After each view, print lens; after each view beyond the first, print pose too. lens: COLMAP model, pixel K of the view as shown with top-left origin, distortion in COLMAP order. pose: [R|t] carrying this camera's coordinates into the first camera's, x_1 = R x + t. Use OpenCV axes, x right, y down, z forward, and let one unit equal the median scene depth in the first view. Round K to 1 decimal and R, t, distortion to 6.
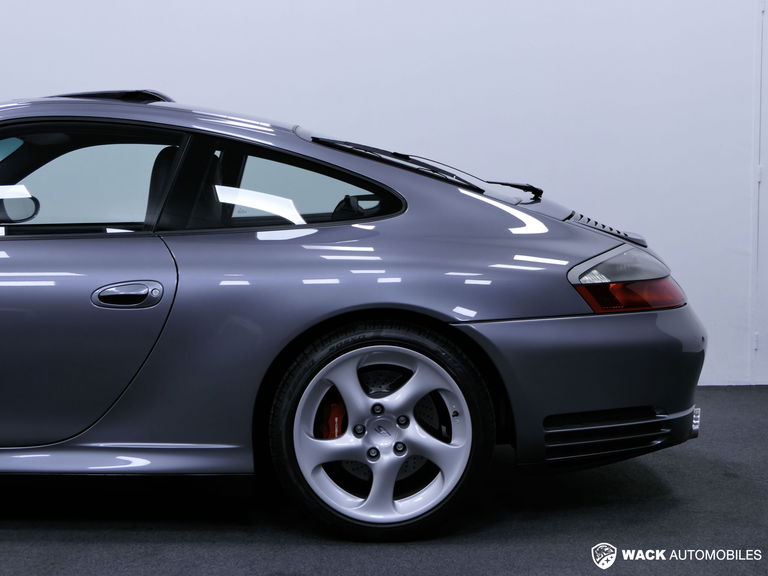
lens RADIAL K [[1339.6, 0, 384.0], [0, 1339.6, 288.0], [0, 0, 1]] dist [0.021828, 0.076691]
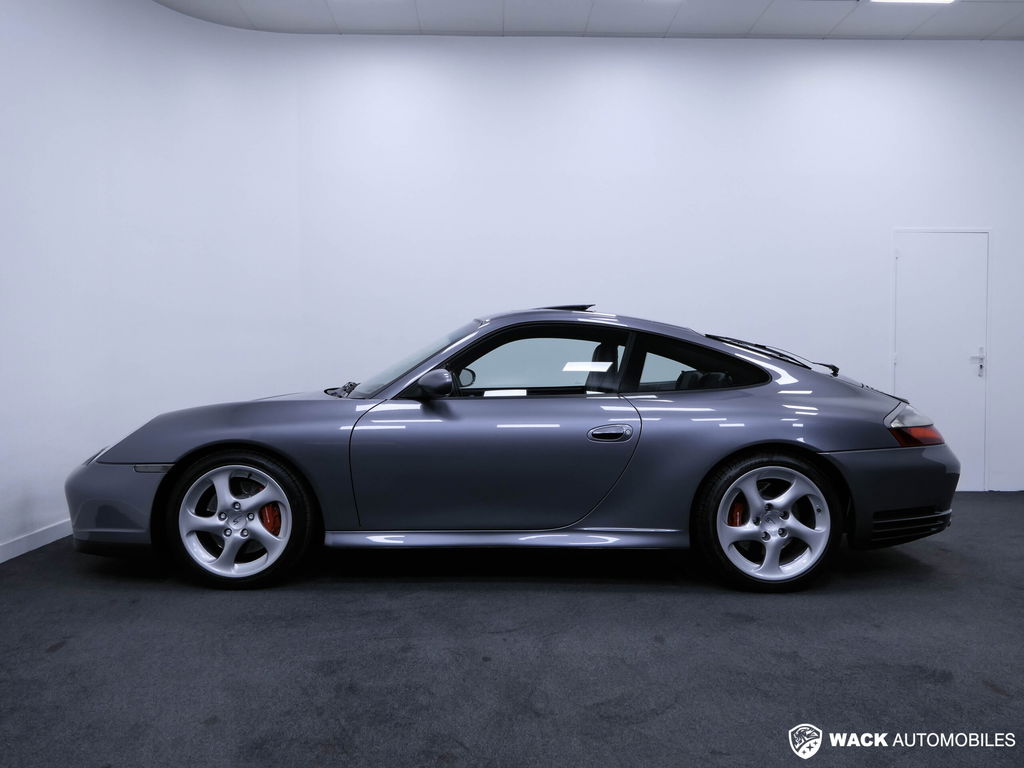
lens RADIAL K [[844.0, 0, 512.0], [0, 844.0, 384.0], [0, 0, 1]] dist [-0.003727, -0.000641]
pose [[0.999949, 0.005593, -0.008381, -0.296610], [-0.006042, 0.998488, -0.054629, 0.002356], [0.008063, 0.054677, 0.998472, 0.004546]]
